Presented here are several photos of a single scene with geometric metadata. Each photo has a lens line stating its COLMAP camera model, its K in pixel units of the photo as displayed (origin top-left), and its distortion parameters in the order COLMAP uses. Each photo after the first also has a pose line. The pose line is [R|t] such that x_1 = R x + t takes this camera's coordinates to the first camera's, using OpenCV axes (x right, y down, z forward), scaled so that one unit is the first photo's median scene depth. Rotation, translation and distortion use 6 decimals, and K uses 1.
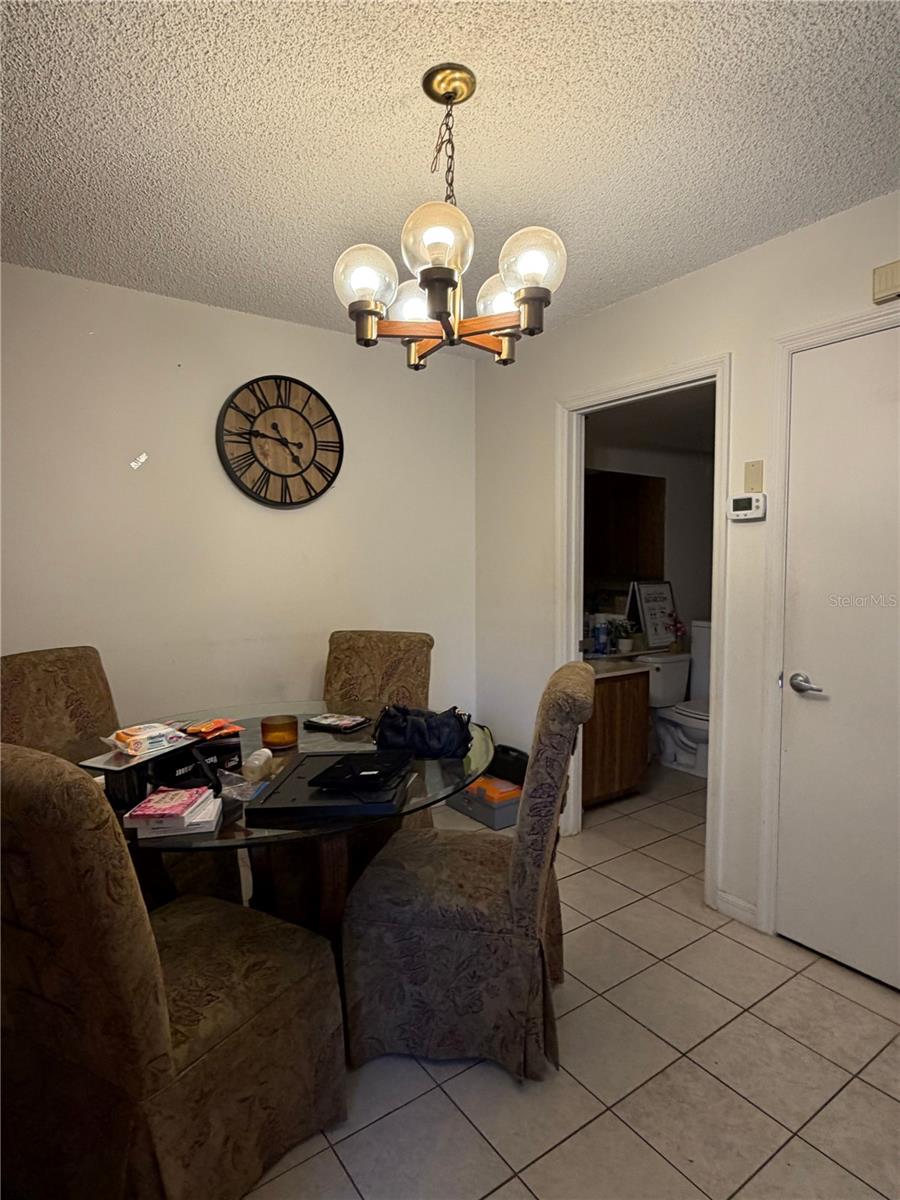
lens RADIAL K [[652.0, 0, 446.5], [0, 652.0, 604.7], [0, 0, 1]] dist [0.000489, 0.000001]
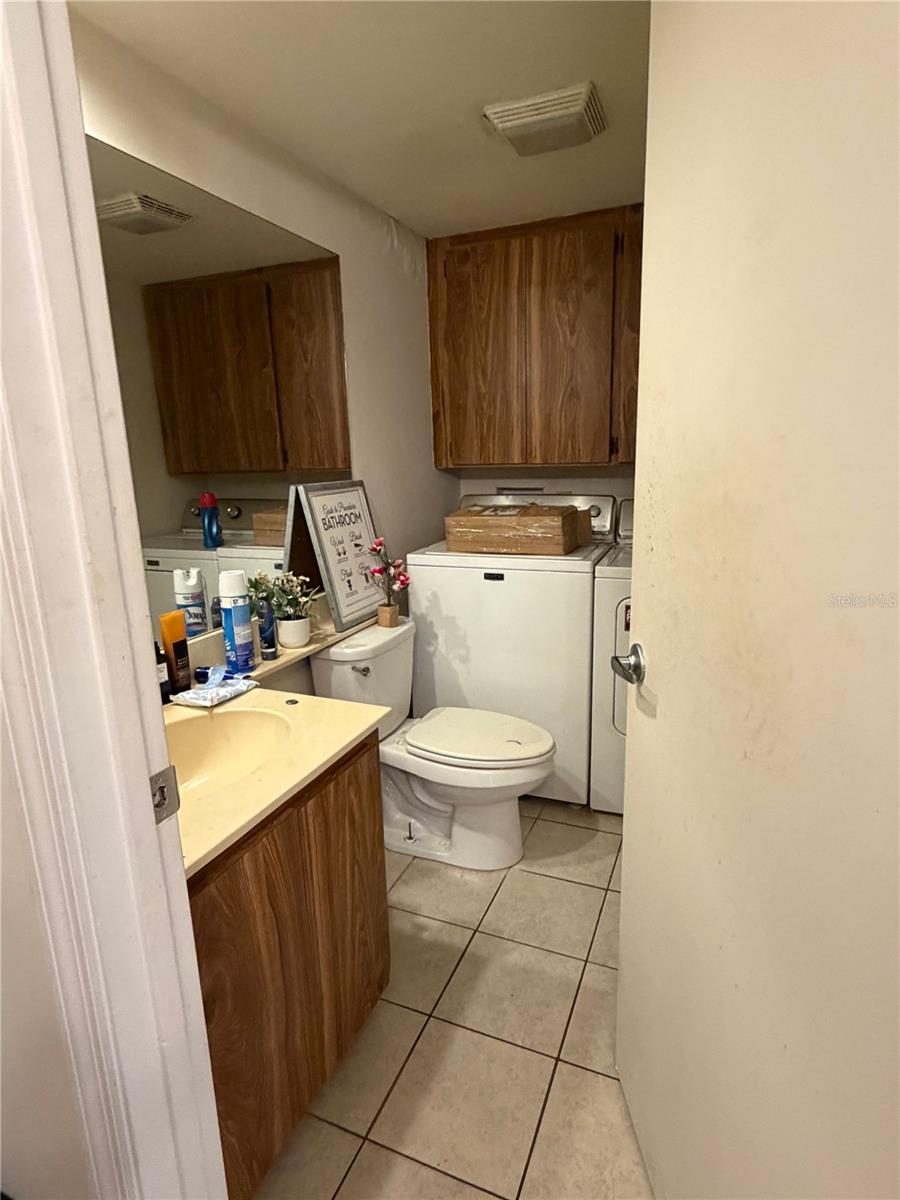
lens RADIAL K [[652.0, 0, 450.5], [0, 652.0, 609.1], [0, 0, 1]] dist [0.000489, 0.000001]
pose [[0.844318, -0.139591, 0.517341, 0.134045], [0.058731, 0.983763, 0.169592, -0.020650], [-0.532614, -0.112805, 0.838807, 0.559972]]
